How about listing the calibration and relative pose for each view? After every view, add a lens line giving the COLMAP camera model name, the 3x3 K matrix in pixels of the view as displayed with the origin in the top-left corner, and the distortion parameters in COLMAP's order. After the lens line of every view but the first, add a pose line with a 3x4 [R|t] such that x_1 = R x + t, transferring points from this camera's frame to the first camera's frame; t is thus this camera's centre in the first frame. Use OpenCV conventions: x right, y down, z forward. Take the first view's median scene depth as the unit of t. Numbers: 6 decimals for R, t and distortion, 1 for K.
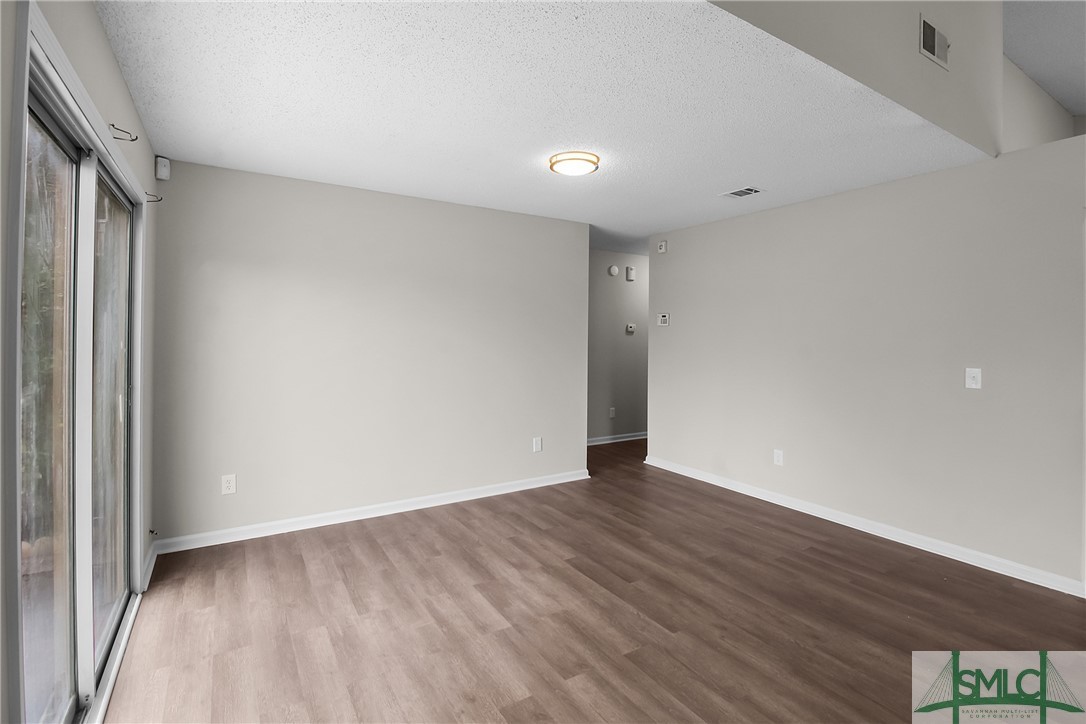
lens RADIAL K [[514.9, 0, 546.8], [0, 514.9, 340.6], [0, 0, 1]] dist [-0.007857, -0.006105]
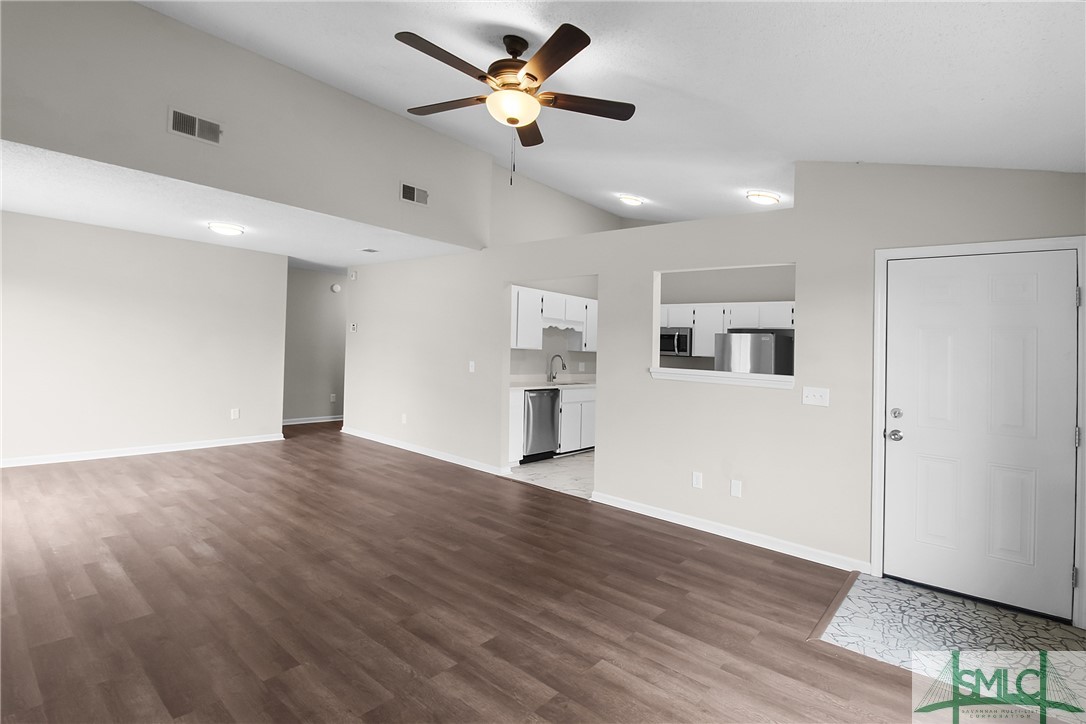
lens RADIAL K [[514.9, 0, 570.2], [0, 514.9, 355.6], [0, 0, 1]] dist [-0.007857, -0.006105]
pose [[0.941999, 0.030996, 0.334181, 0.597555], [-0.035341, 0.999351, 0.006928, 0.008344], [-0.333750, -0.018337, 0.942483, -0.969981]]
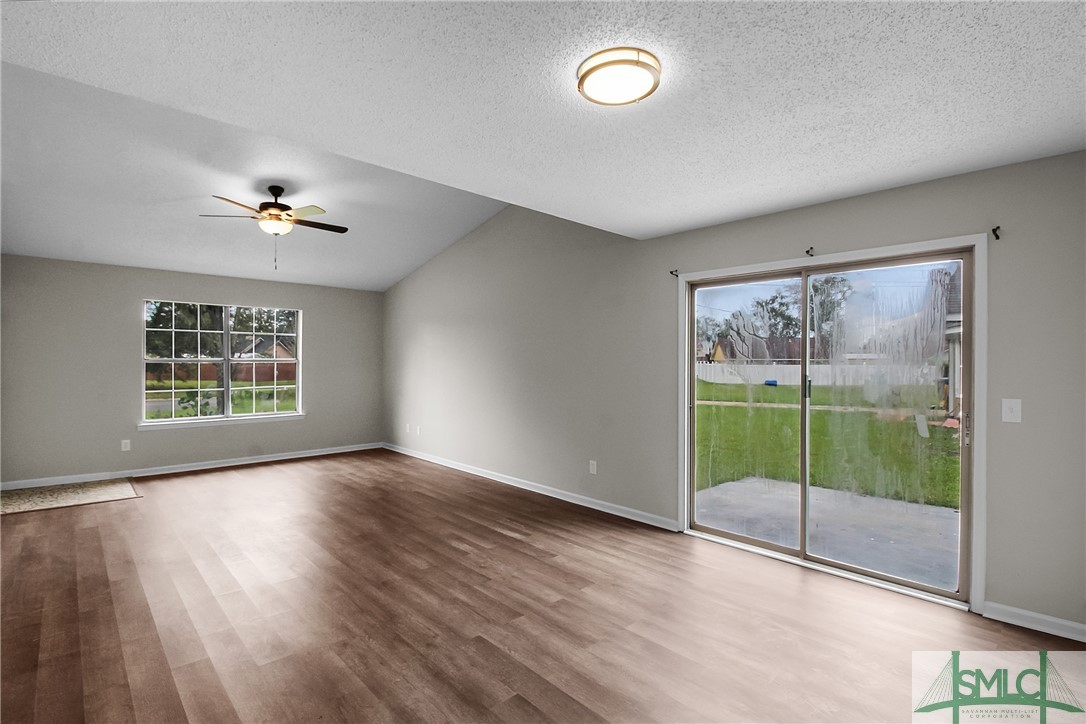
lens RADIAL K [[514.9, 0, 540.3], [0, 514.9, 370.9], [0, 0, 1]] dist [-0.007857, -0.006105]
pose [[-0.981128, -0.011011, -0.193045, 0.280018], [-0.016273, 0.999537, 0.025692, -0.017612], [0.192673, 0.028348, -0.980853, 1.732188]]
